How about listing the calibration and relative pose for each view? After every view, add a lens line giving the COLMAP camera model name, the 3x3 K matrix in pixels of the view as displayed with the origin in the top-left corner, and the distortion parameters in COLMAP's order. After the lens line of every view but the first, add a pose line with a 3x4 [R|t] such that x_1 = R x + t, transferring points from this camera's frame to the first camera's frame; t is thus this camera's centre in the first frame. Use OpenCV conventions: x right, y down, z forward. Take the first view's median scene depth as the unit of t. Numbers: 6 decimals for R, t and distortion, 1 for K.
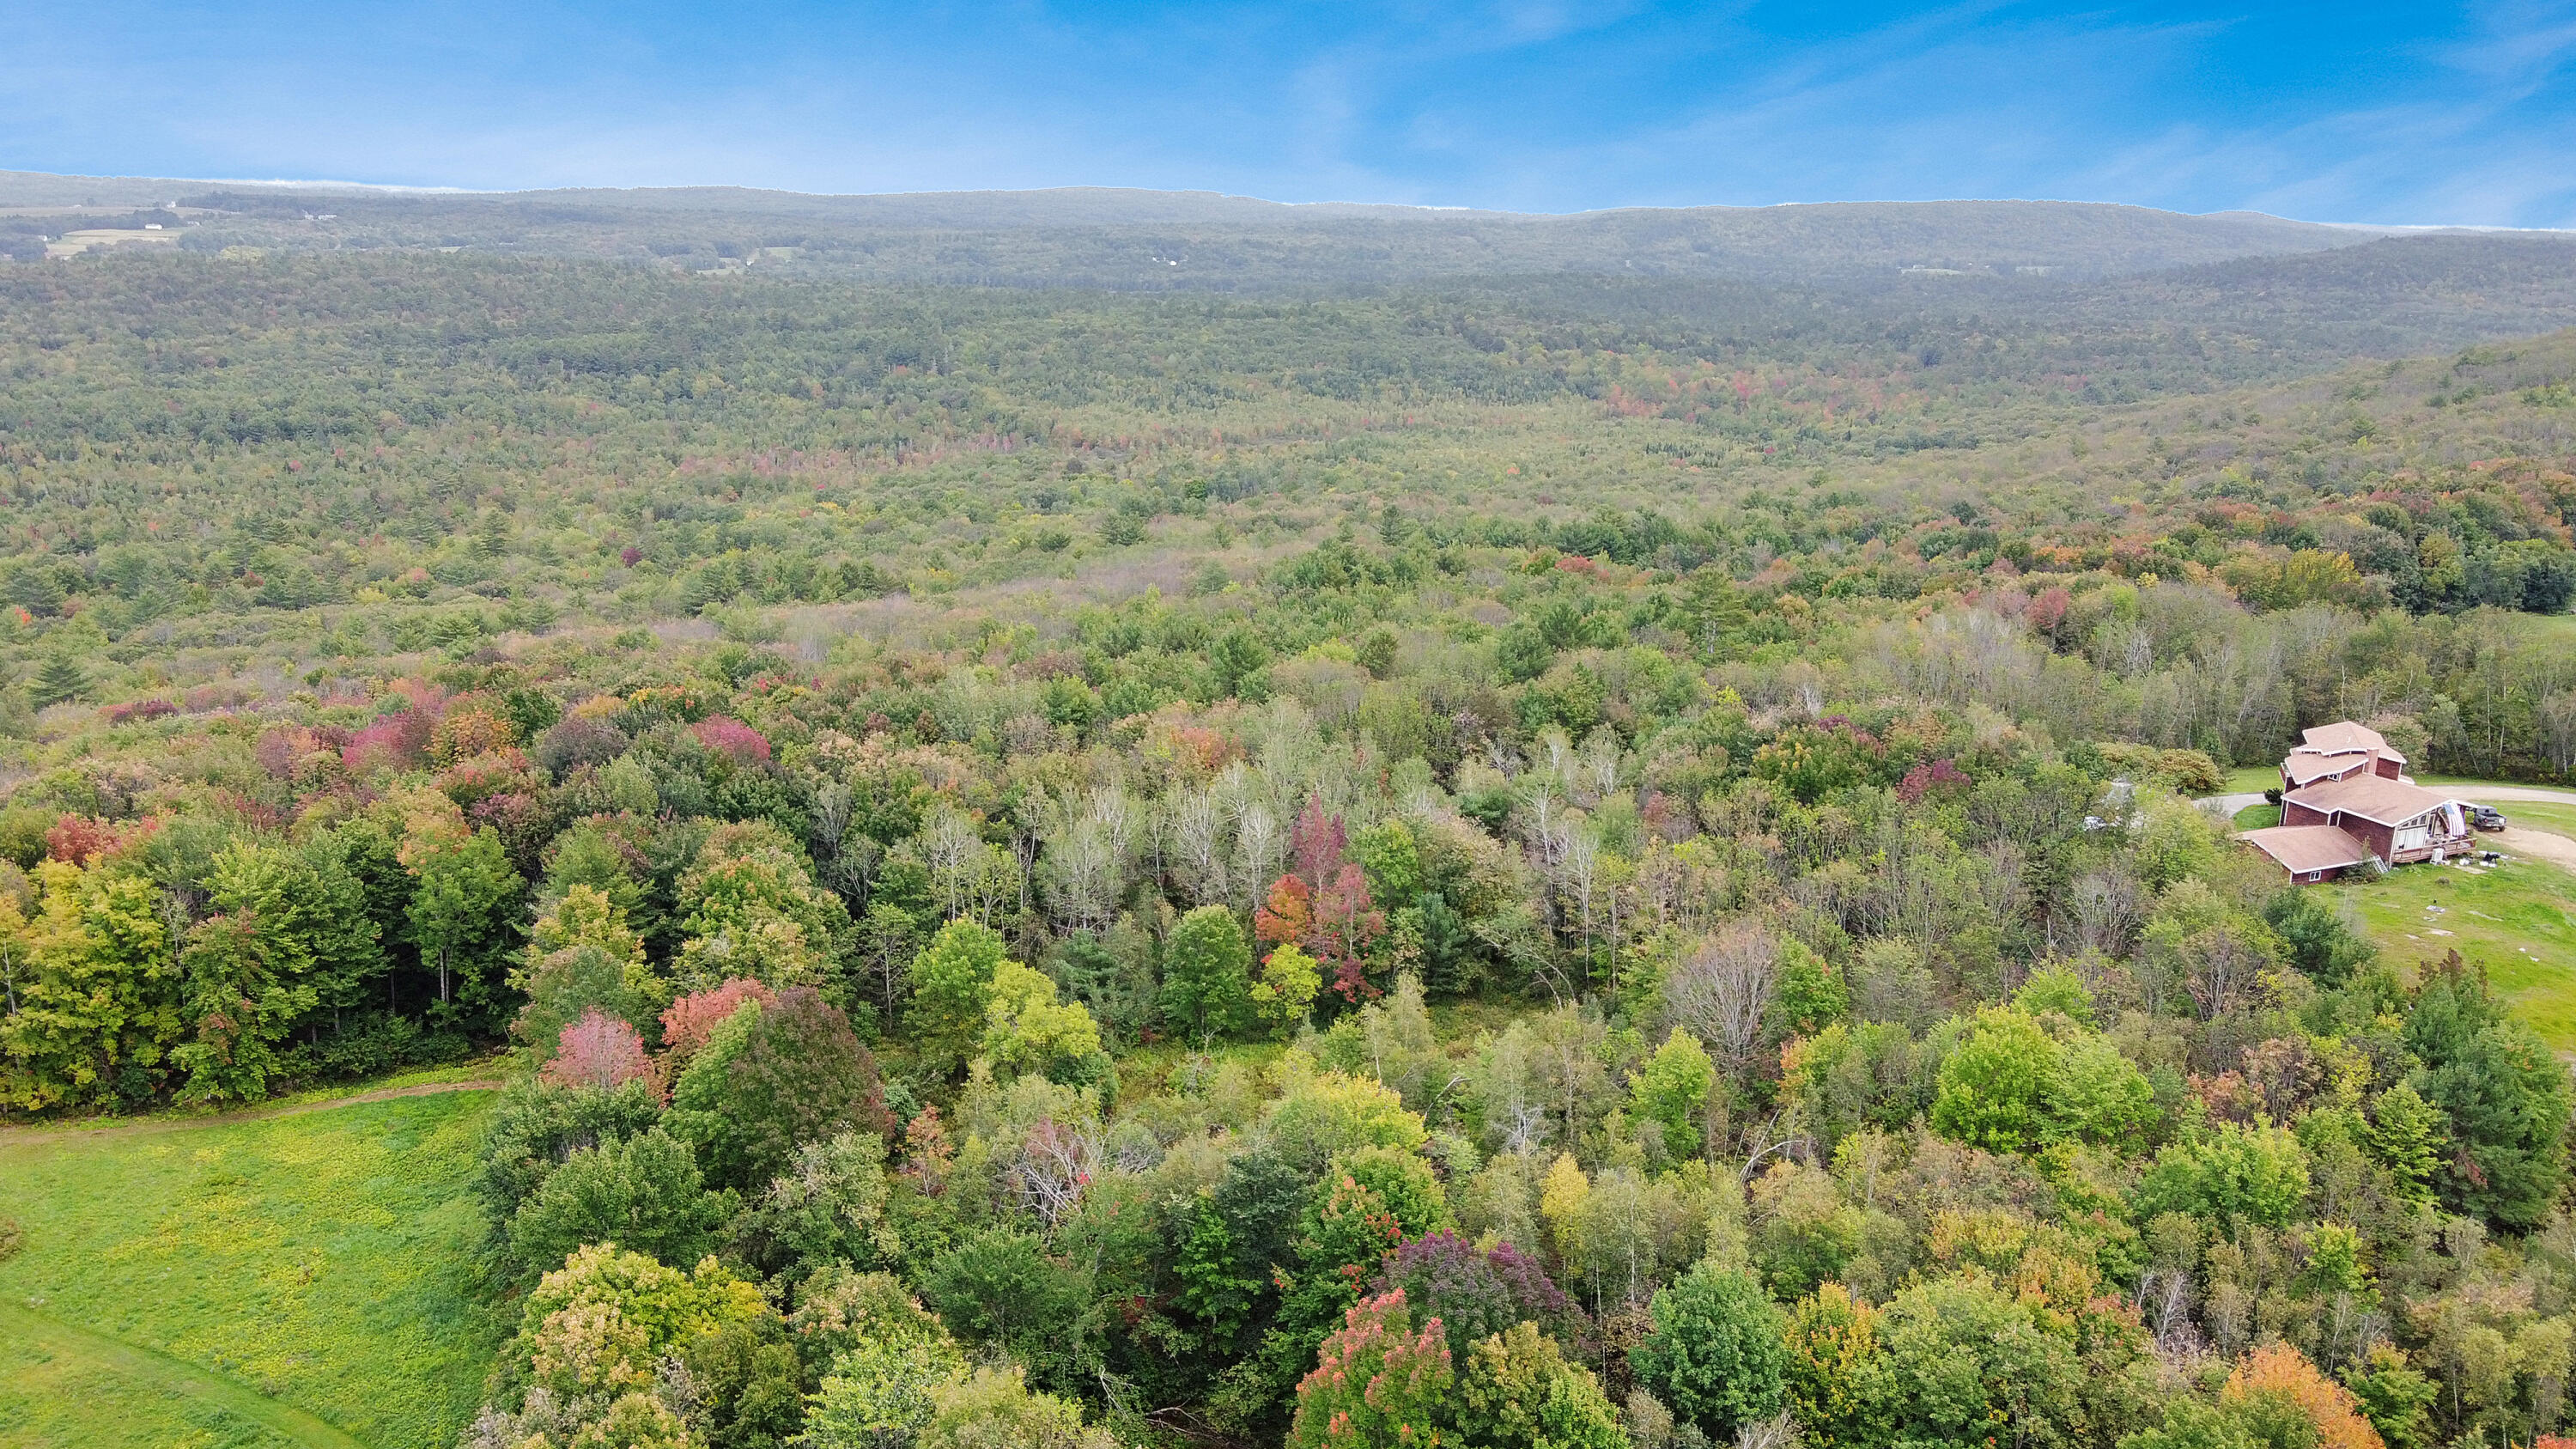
lens RADIAL K [[1978.8, 0, 1288.0], [0, 1978.8, 724.5], [0, 0, 1]] dist [-0.011092, 0.056458]
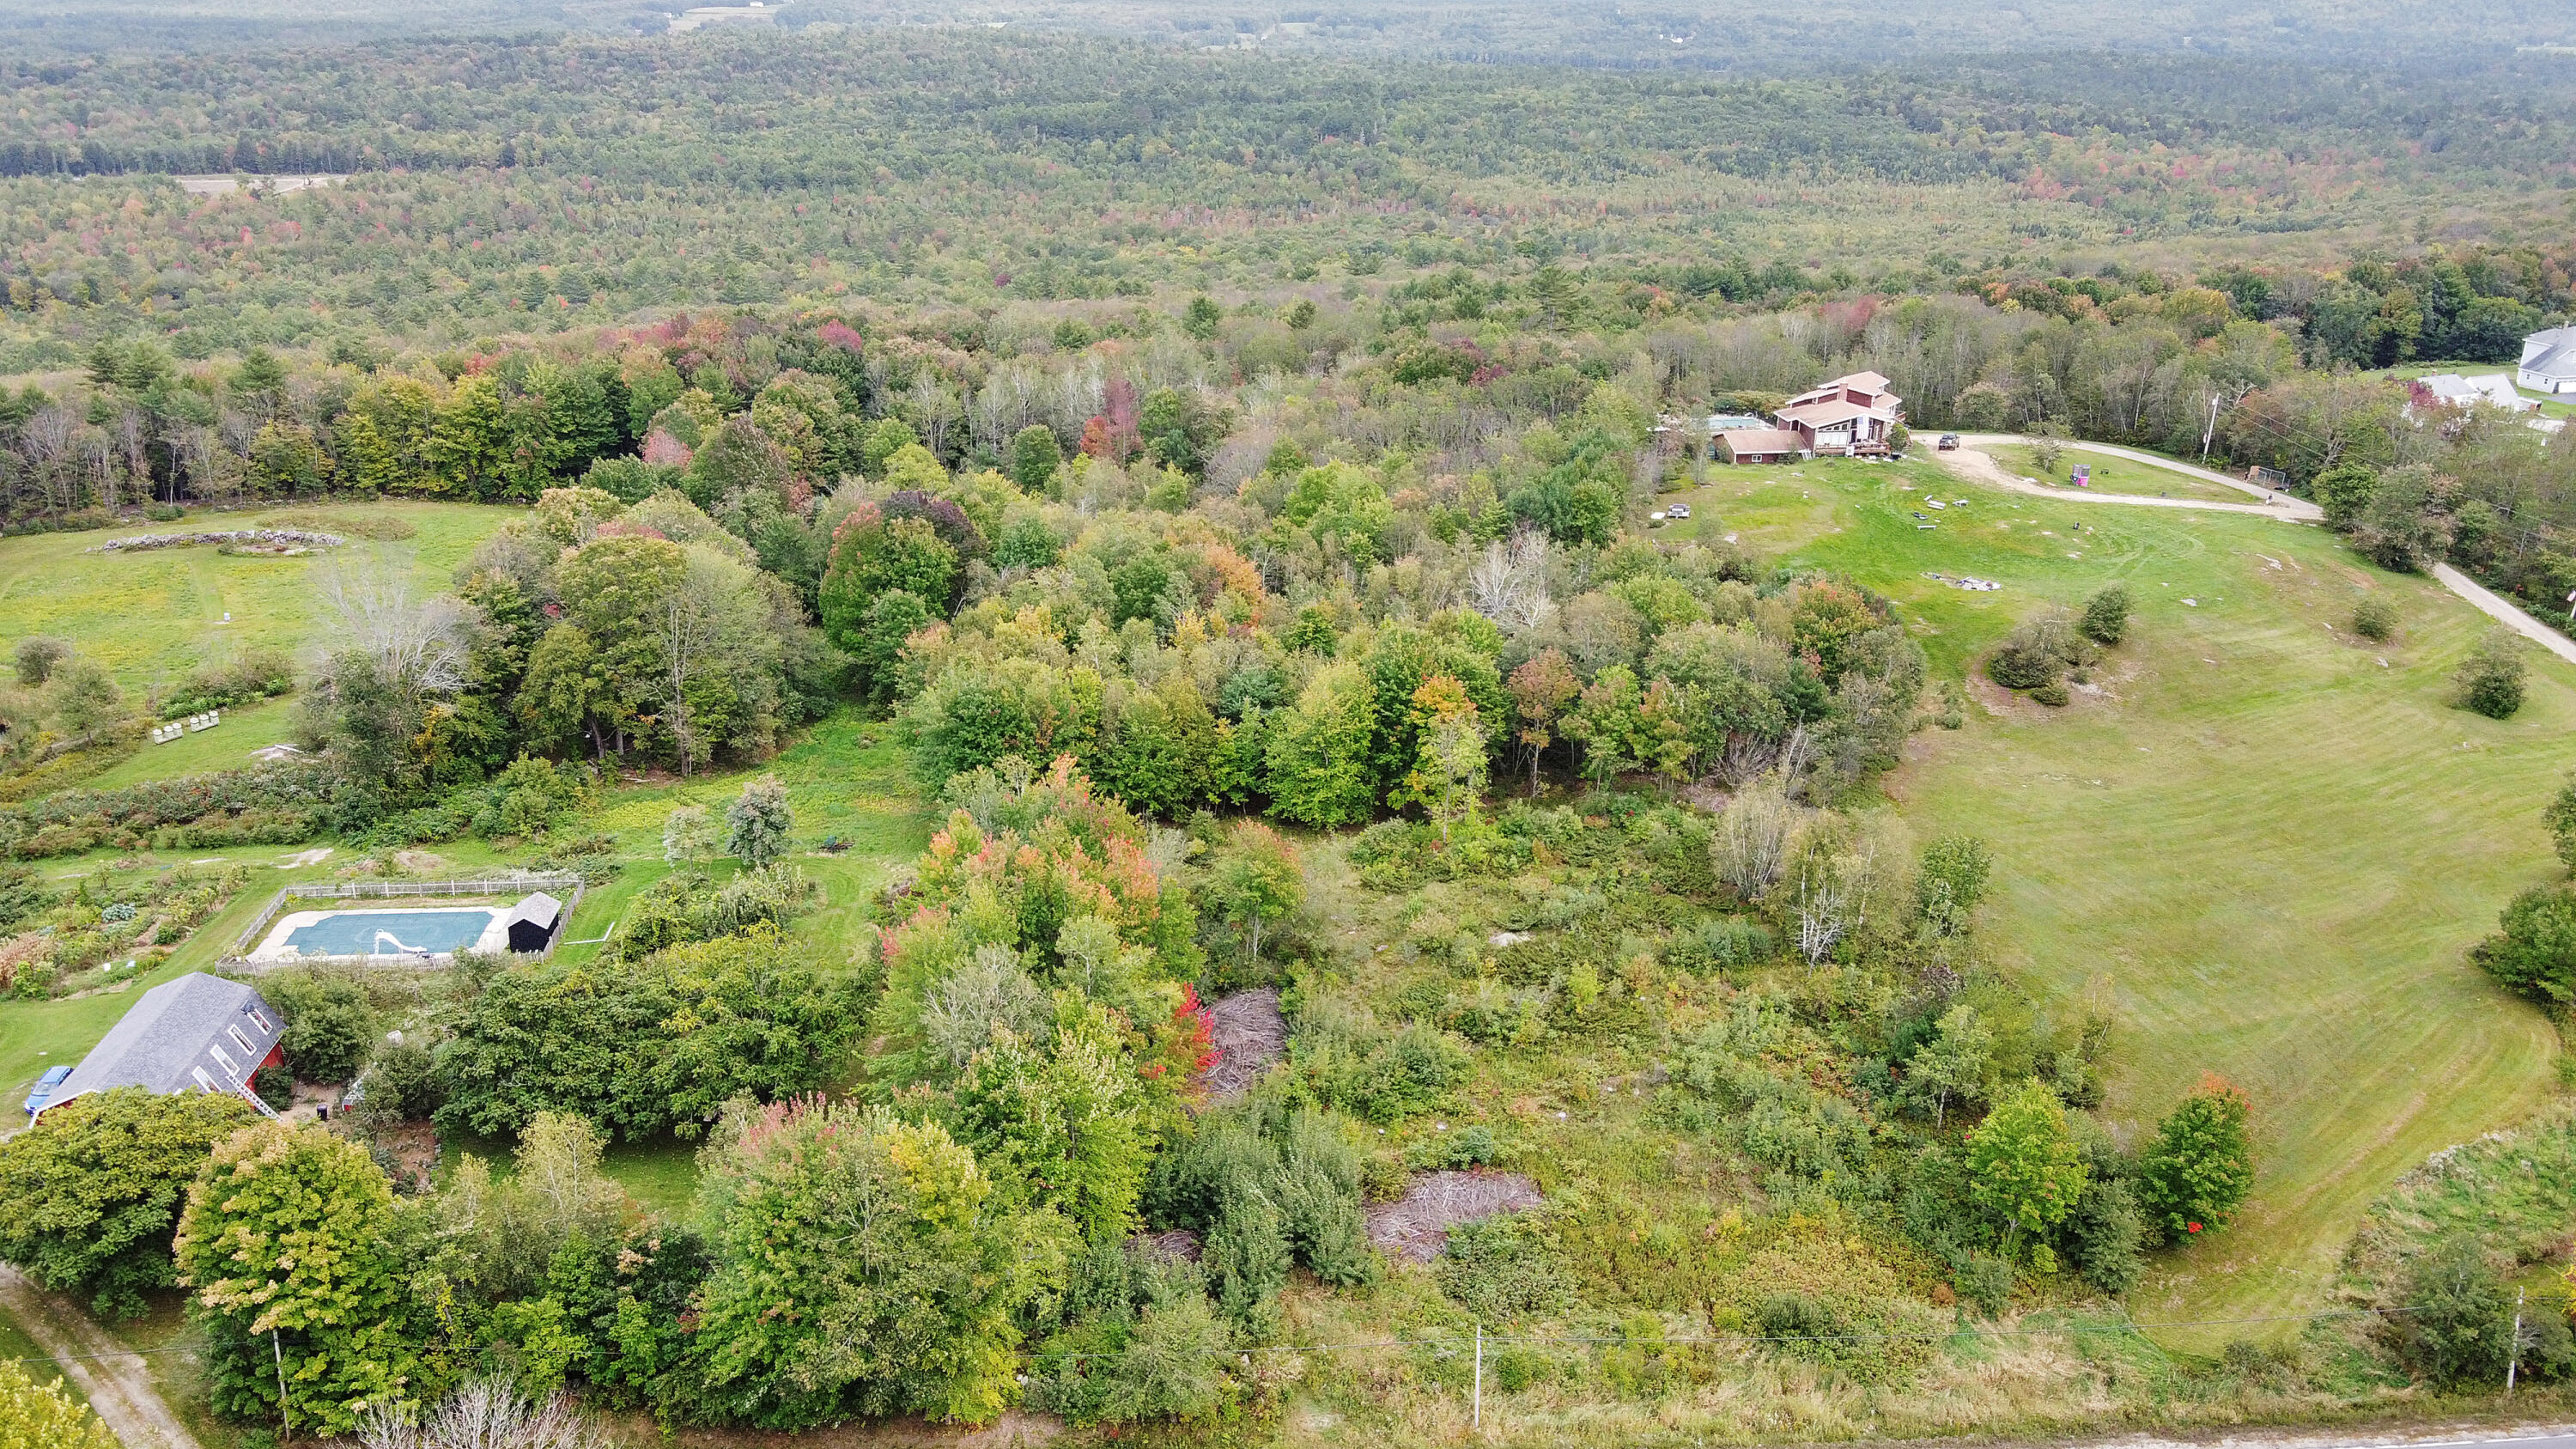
lens RADIAL K [[1978.8, 0, 1288.0], [0, 1978.8, 724.5], [0, 0, 1]] dist [-0.011092, 0.056458]
pose [[0.964093, 0.090912, -0.249518, 0.102500], [-0.064560, 0.991625, 0.111852, 0.023946], [0.257597, -0.091727, 0.961889, -0.099871]]
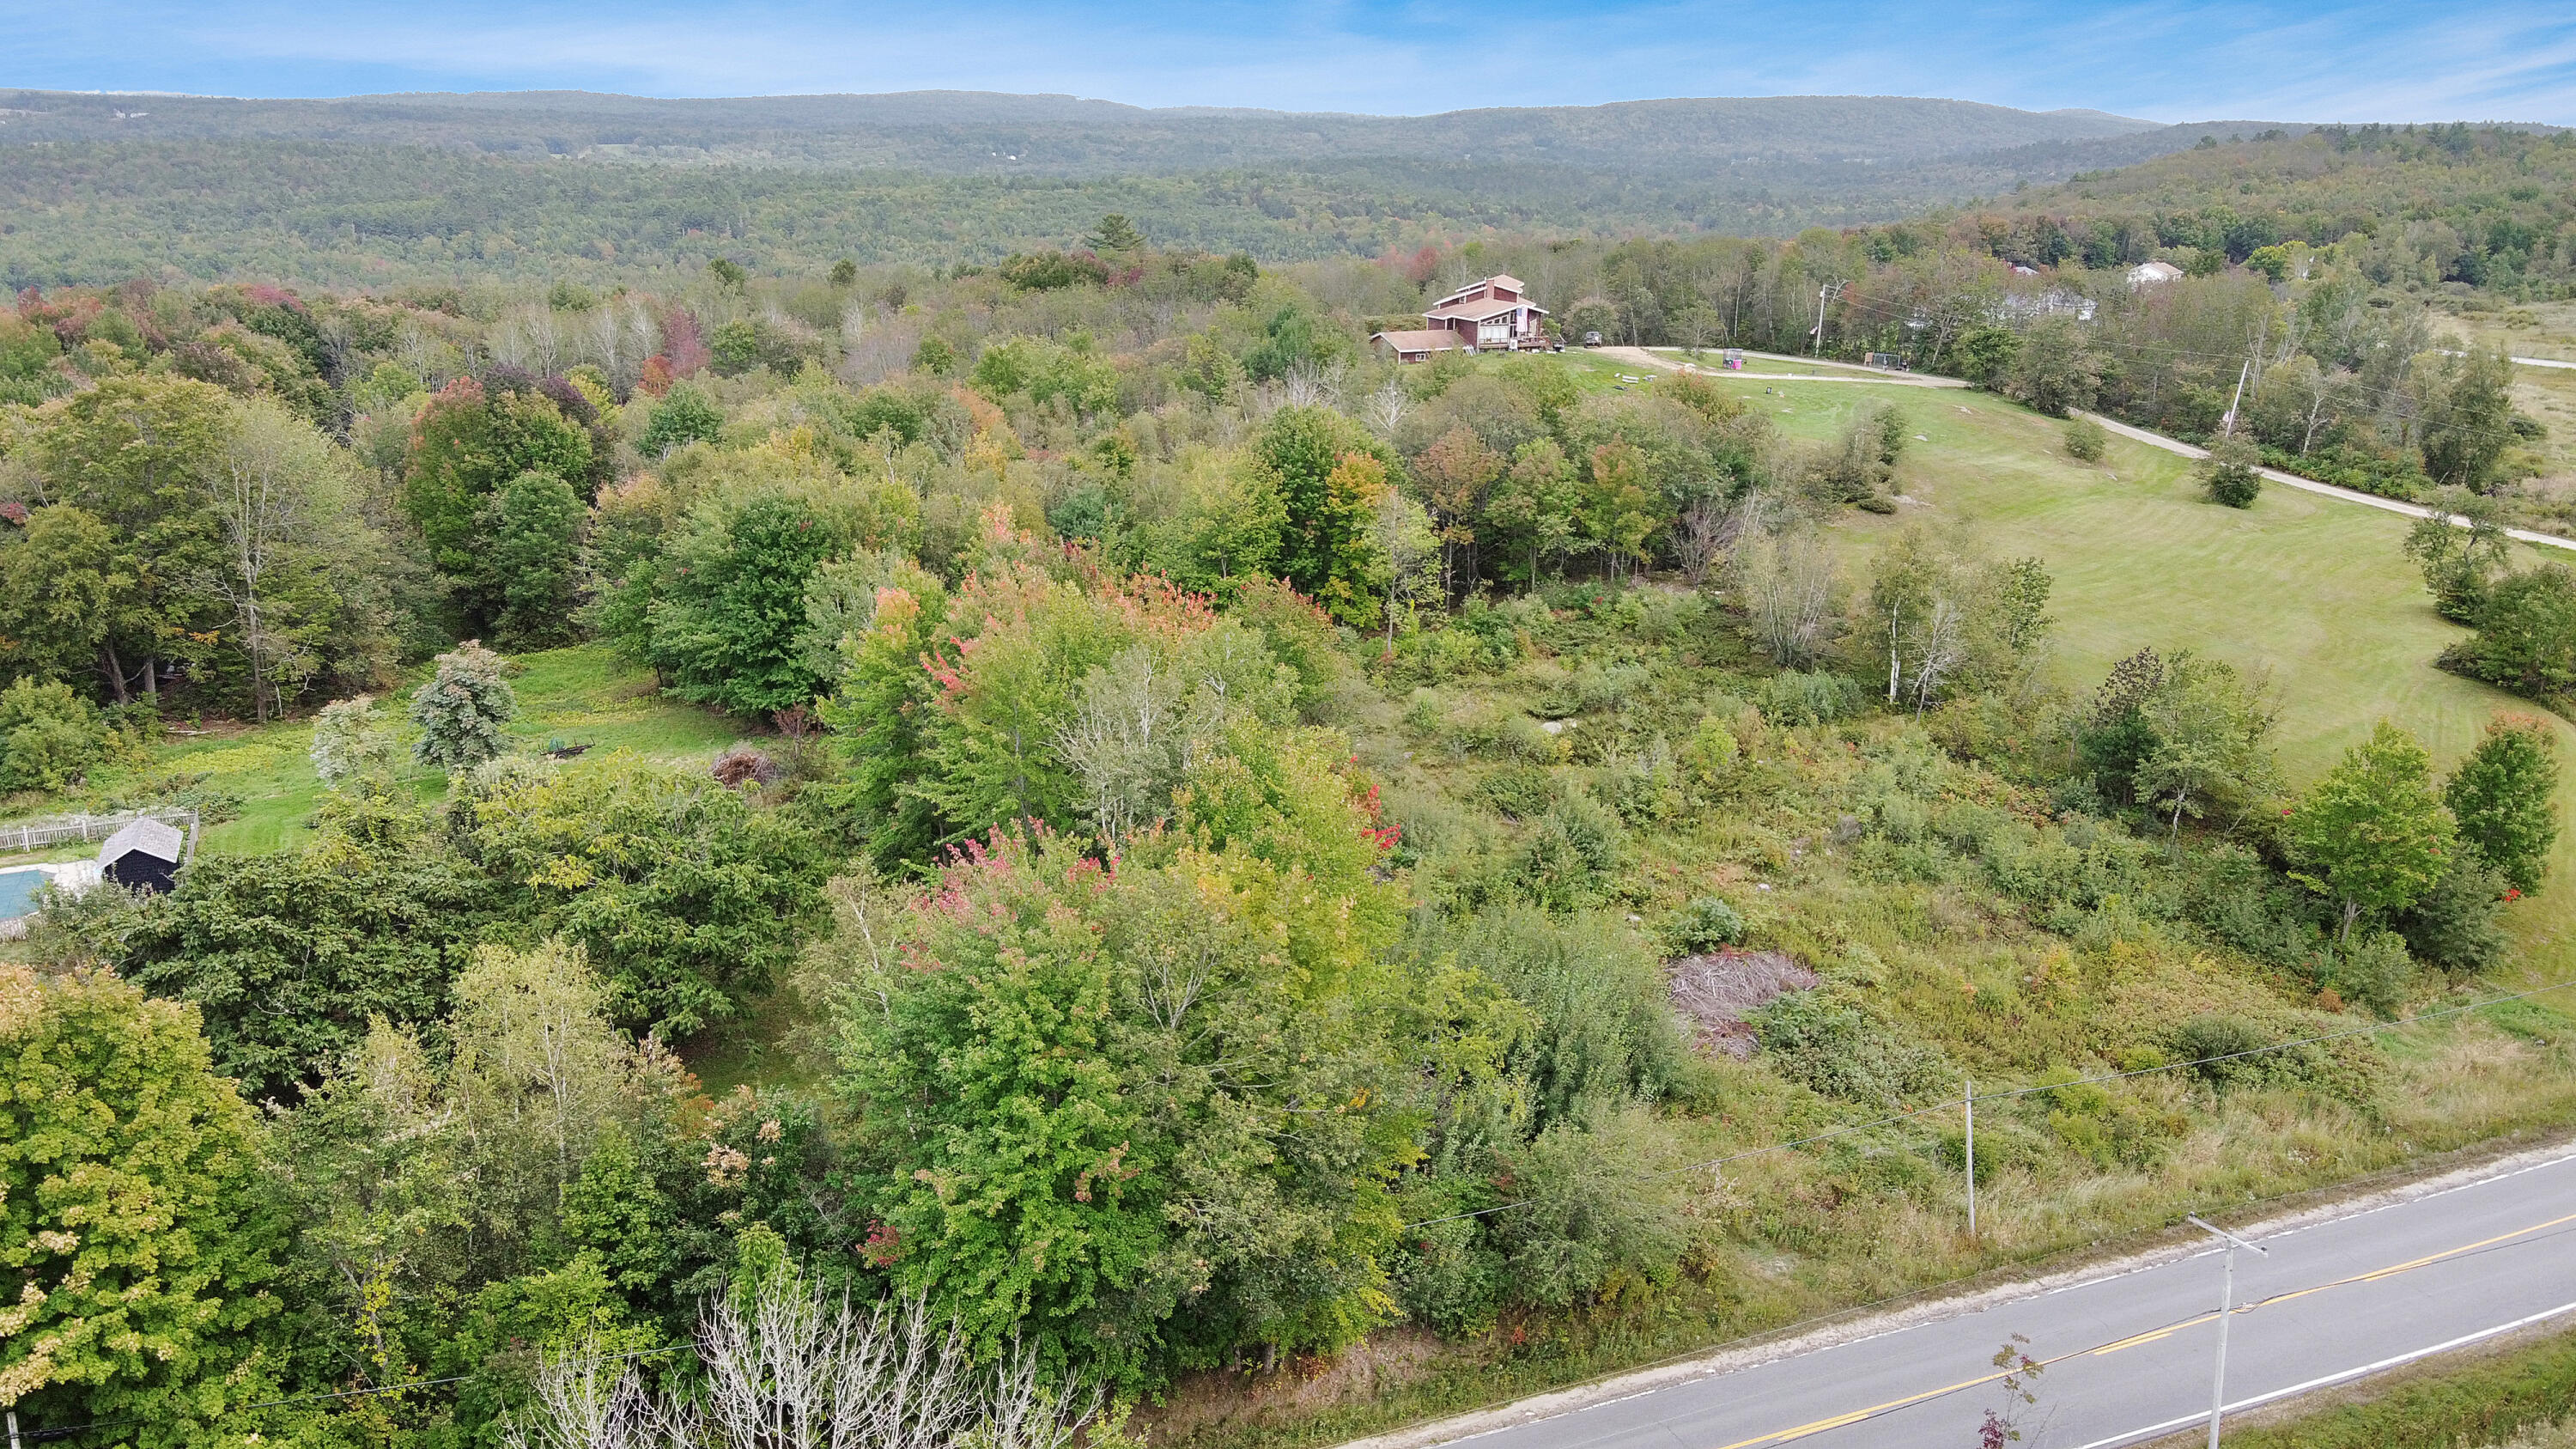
lens RADIAL K [[1973.4, 0, 1288.0], [0, 1973.4, 724.5], [0, 0, 1]] dist [0.010908, 0.007824]
pose [[0.998151, -0.023422, 0.056091, 0.061815], [0.021058, 0.998880, 0.042375, 0.049304], [-0.057021, -0.041116, 0.997526, -0.070013]]
